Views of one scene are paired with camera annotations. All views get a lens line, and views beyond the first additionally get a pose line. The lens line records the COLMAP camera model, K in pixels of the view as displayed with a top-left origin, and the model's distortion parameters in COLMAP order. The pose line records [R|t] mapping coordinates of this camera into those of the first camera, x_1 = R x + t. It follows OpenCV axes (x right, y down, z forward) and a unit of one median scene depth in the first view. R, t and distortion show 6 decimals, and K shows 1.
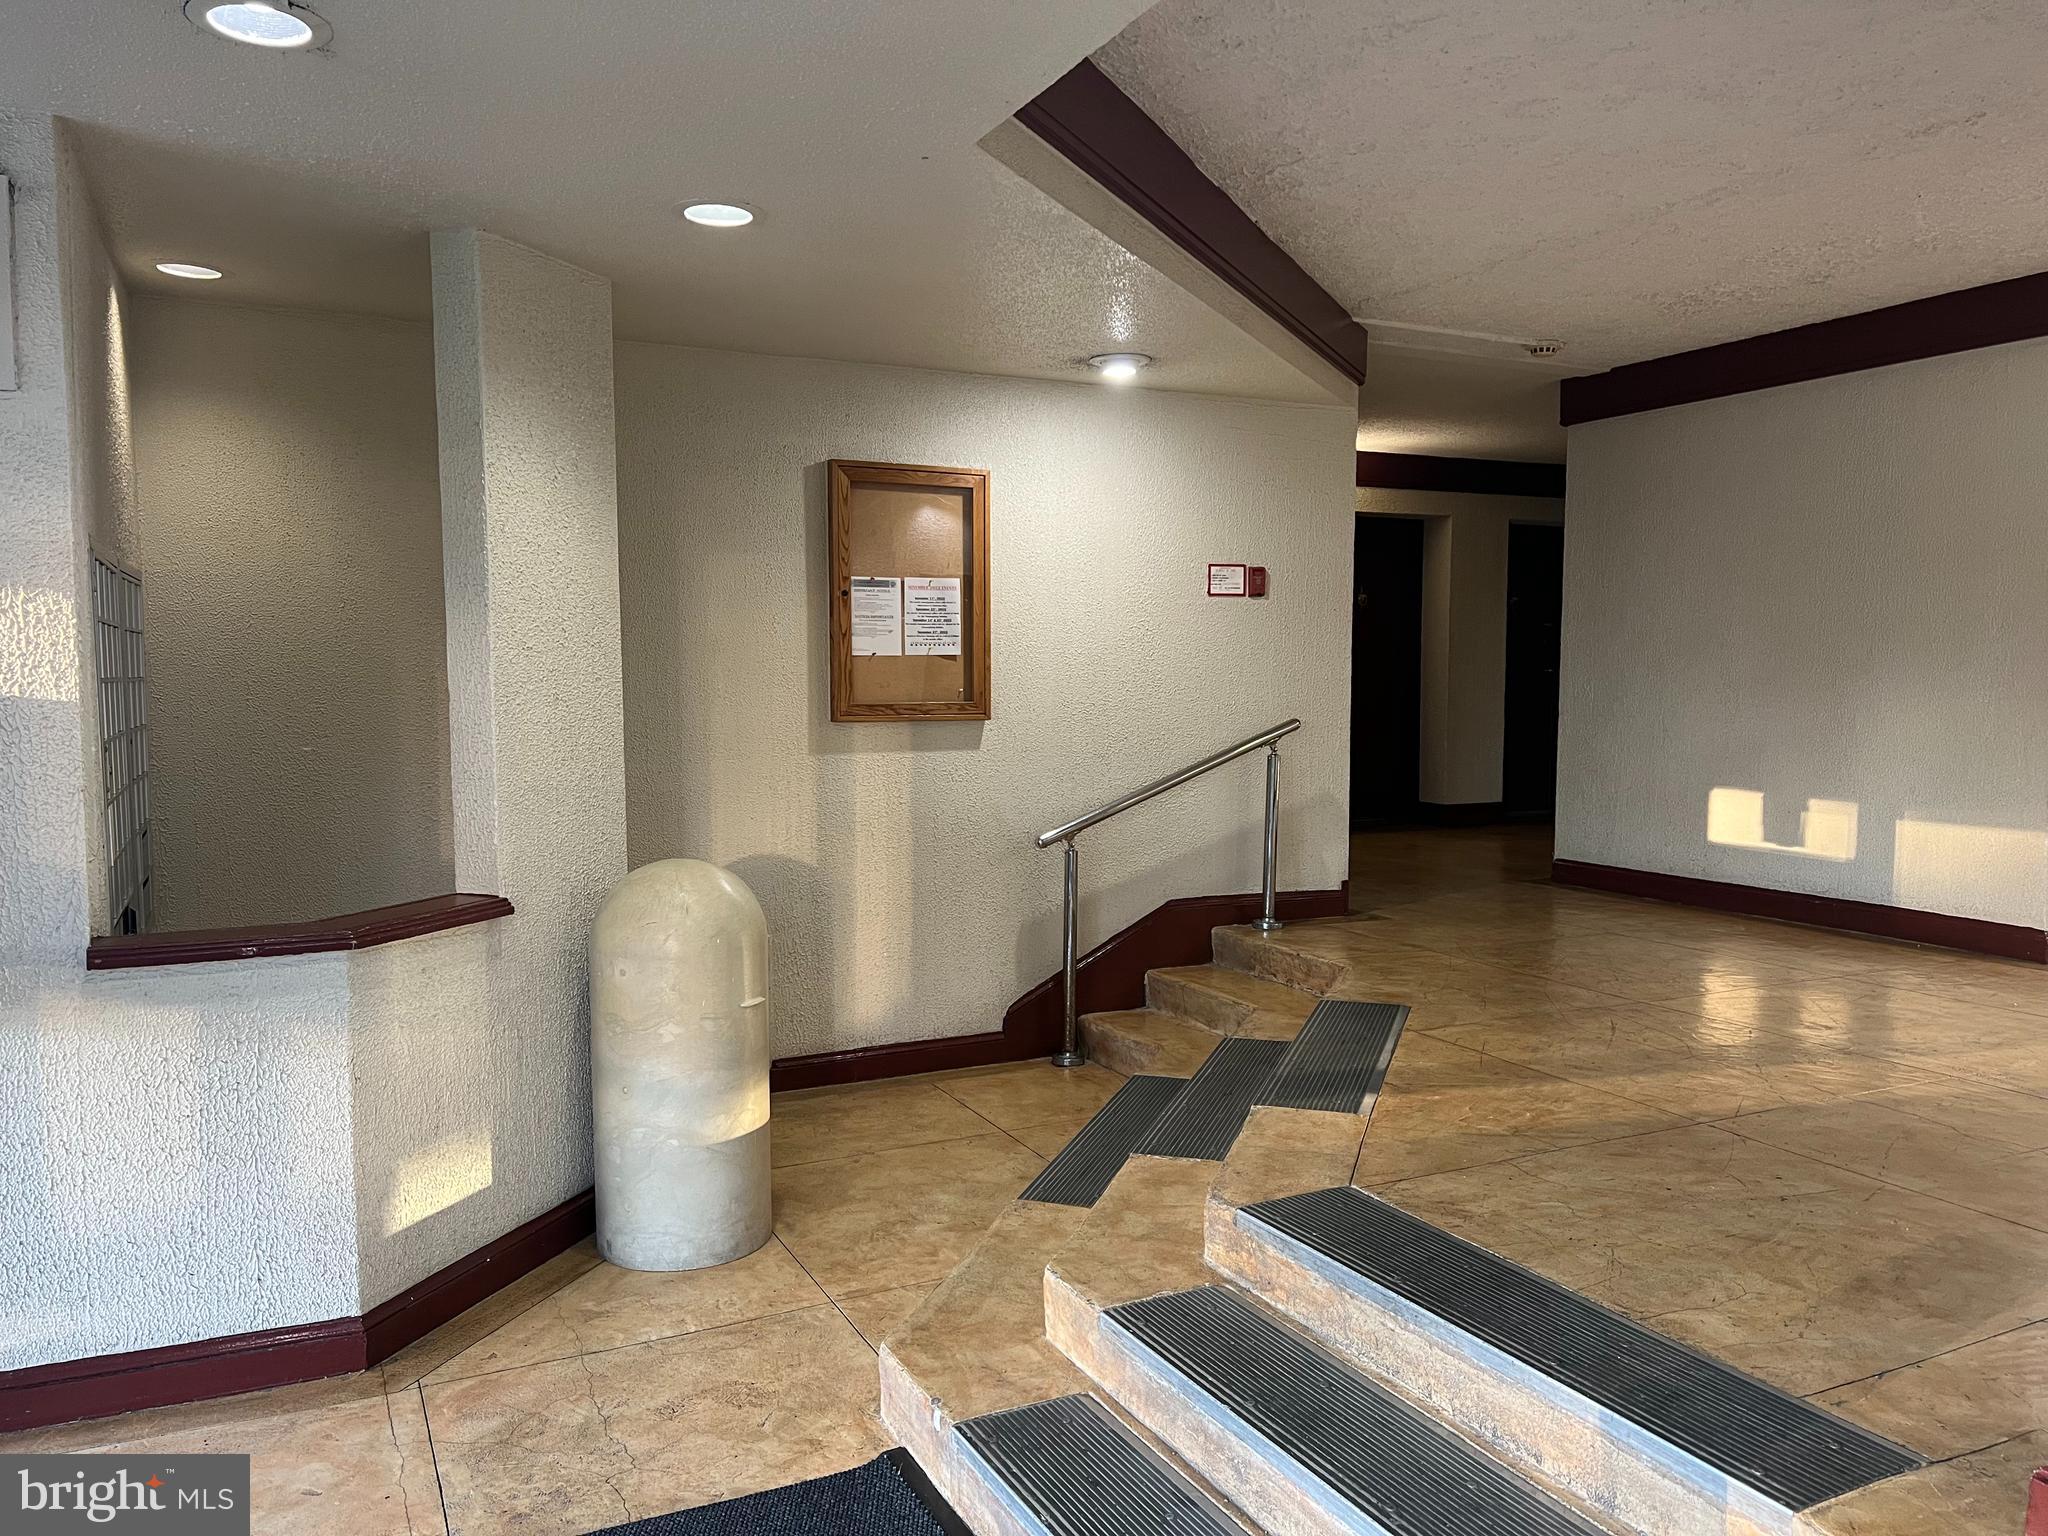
lens RADIAL K [[1536.6, 0, 1023.3], [0, 1536.6, 761.6], [0, 0, 1]] dist [0.061920, -0.073685]
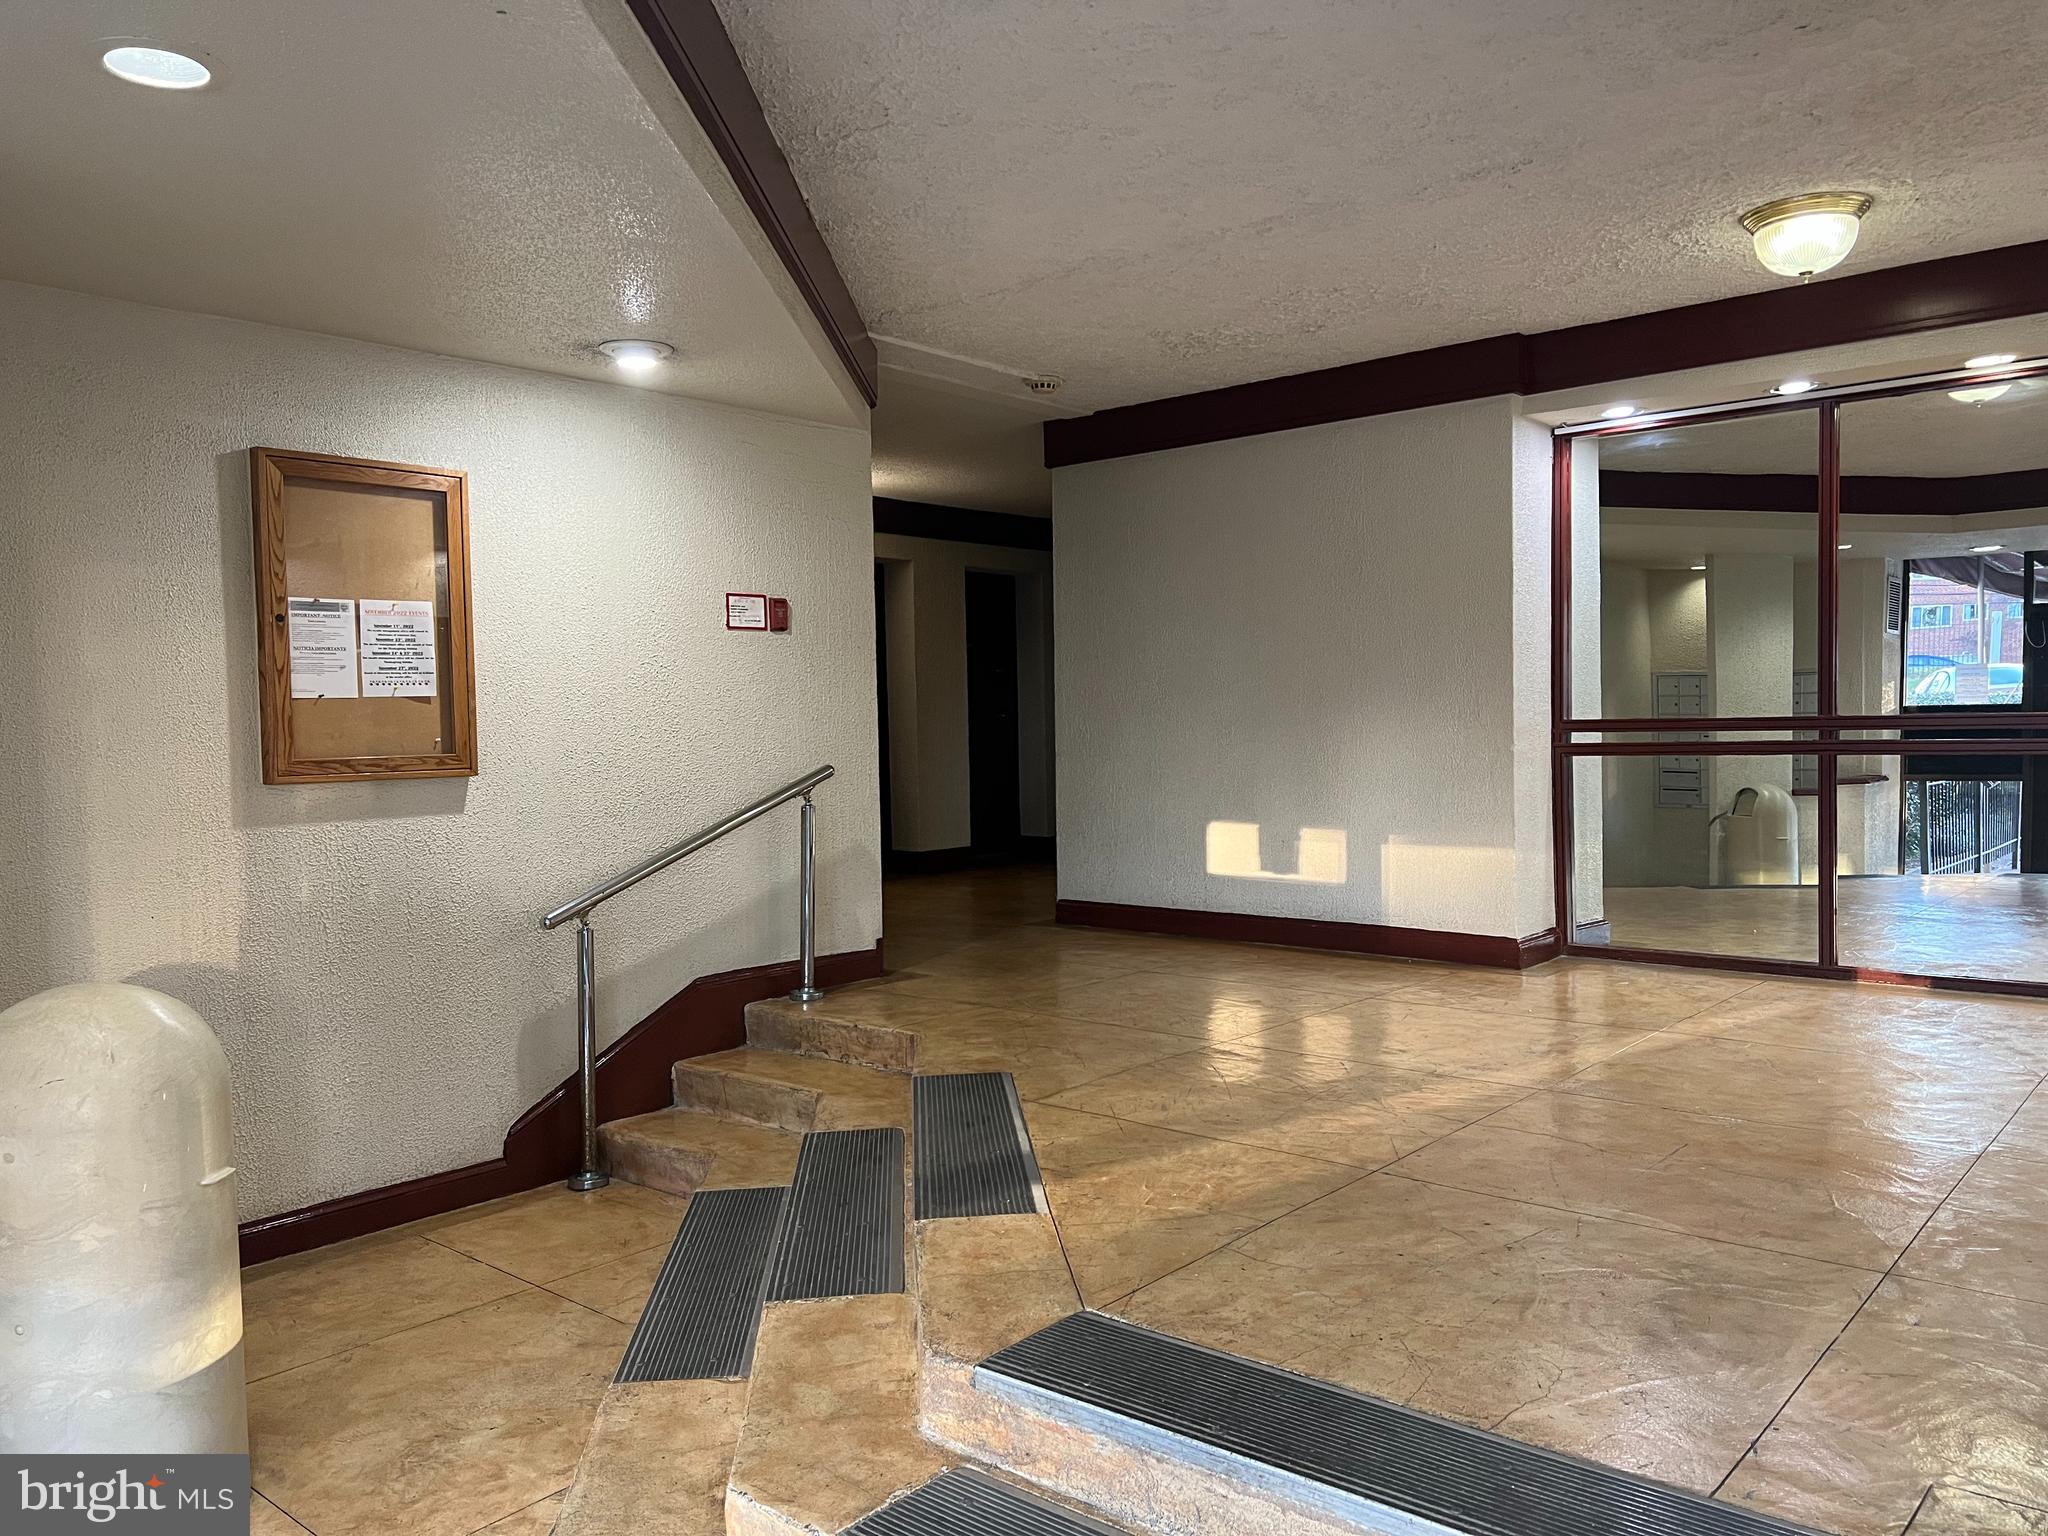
lens RADIAL K [[1536.6, 0, 1035.4], [0, 1536.6, 773.8], [0, 0, 1]] dist [0.061920, -0.073685]
pose [[0.917804, -0.030561, 0.395857, -0.079200], [0.041263, 0.998976, -0.018545, -0.000859], [-0.394885, 0.033355, 0.918125, 0.133445]]
